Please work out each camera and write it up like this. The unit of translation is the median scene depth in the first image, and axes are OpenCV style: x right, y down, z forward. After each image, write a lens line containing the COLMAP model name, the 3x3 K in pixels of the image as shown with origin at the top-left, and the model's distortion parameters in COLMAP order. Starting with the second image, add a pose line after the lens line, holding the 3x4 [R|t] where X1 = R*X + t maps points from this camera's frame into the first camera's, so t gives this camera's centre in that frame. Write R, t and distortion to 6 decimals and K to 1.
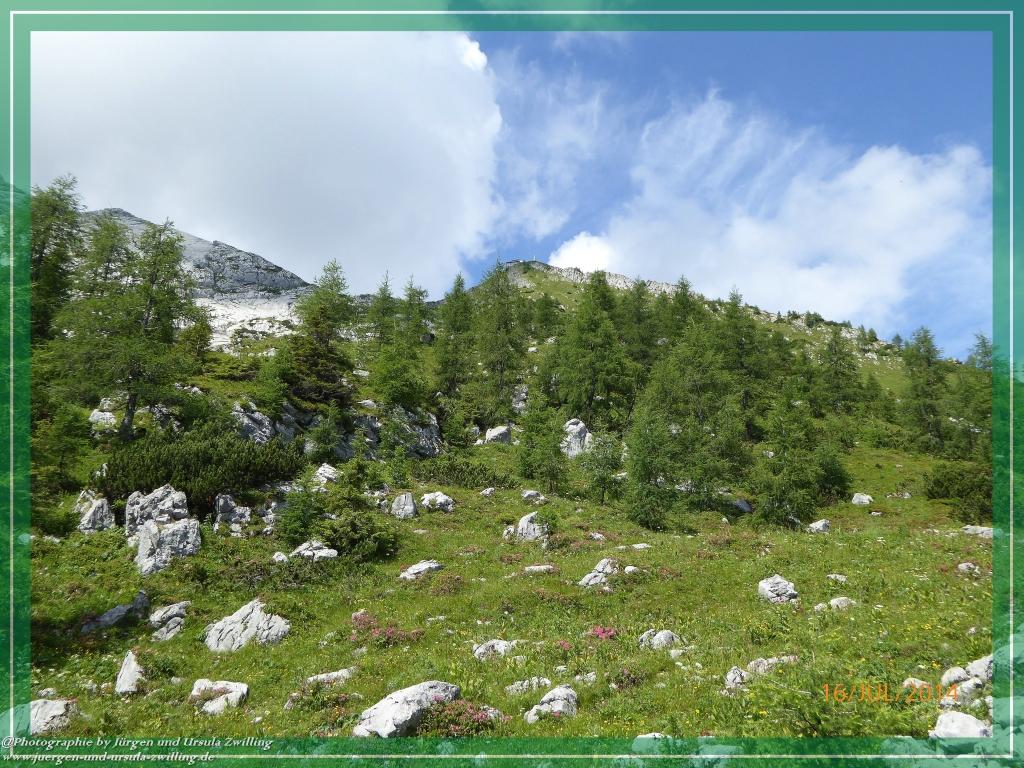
lens RADIAL K [[889.5, 0, 536.1], [0, 889.5, 372.7], [0, 0, 1]] dist [0.019690, -0.018672]
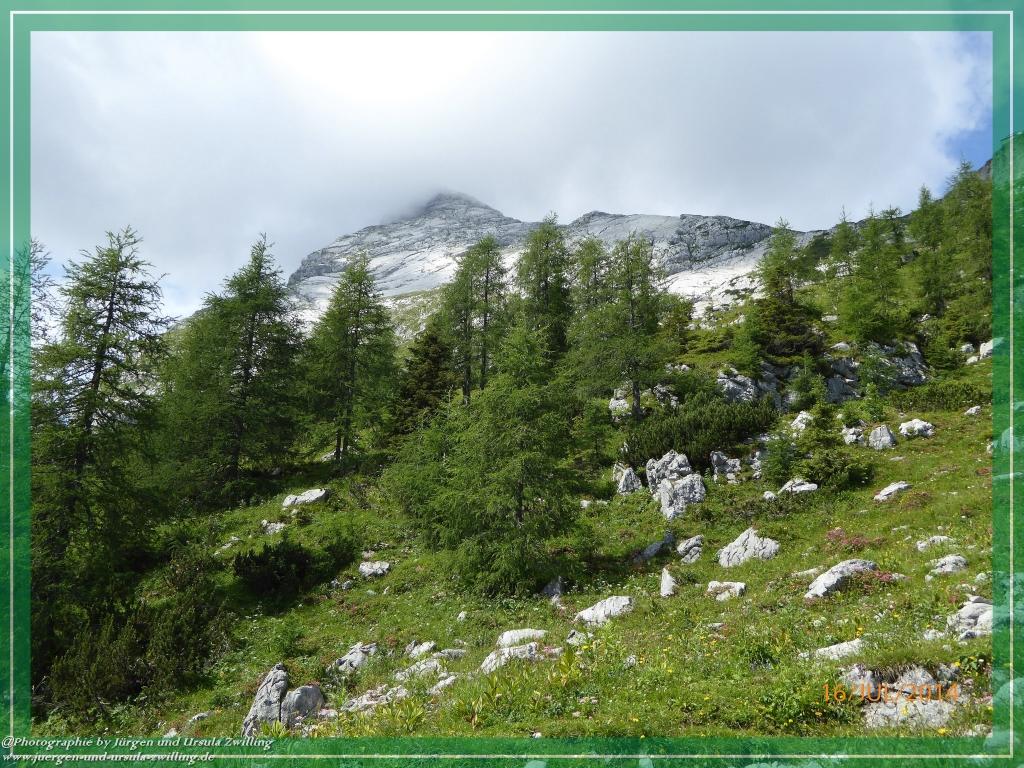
lens RADIAL K [[889.5, 0, 511.1], [0, 889.5, 381.0], [0, 0, 1]] dist [0.019690, -0.018672]
pose [[0.820100, -0.189169, -0.540047, 0.070659], [0.222987, 0.974817, -0.002839, -0.012362], [0.526984, -0.118096, 0.841630, -0.120810]]
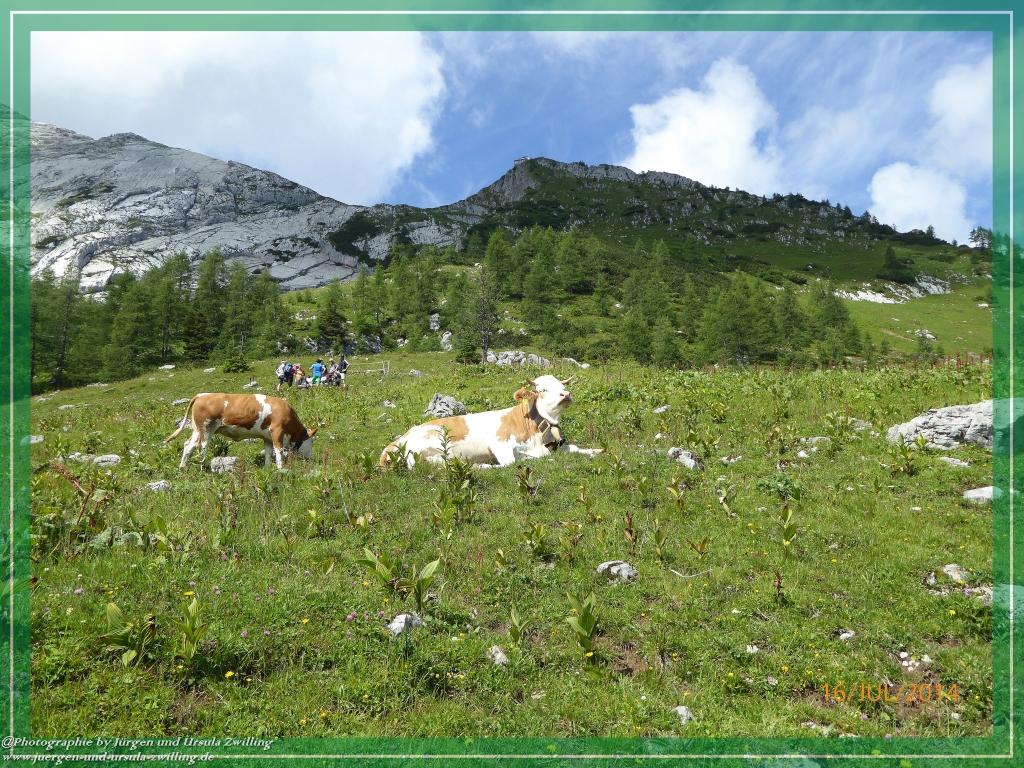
lens RADIAL K [[889.5, 0, 513.5], [0, 889.5, 361.2], [0, 0, 1]] dist [0.019690, -0.018672]
pose [[0.995489, -0.074267, -0.059040, 0.626957], [0.080105, 0.991389, 0.103587, -0.173982], [0.050838, -0.107849, 0.992867, -2.299153]]
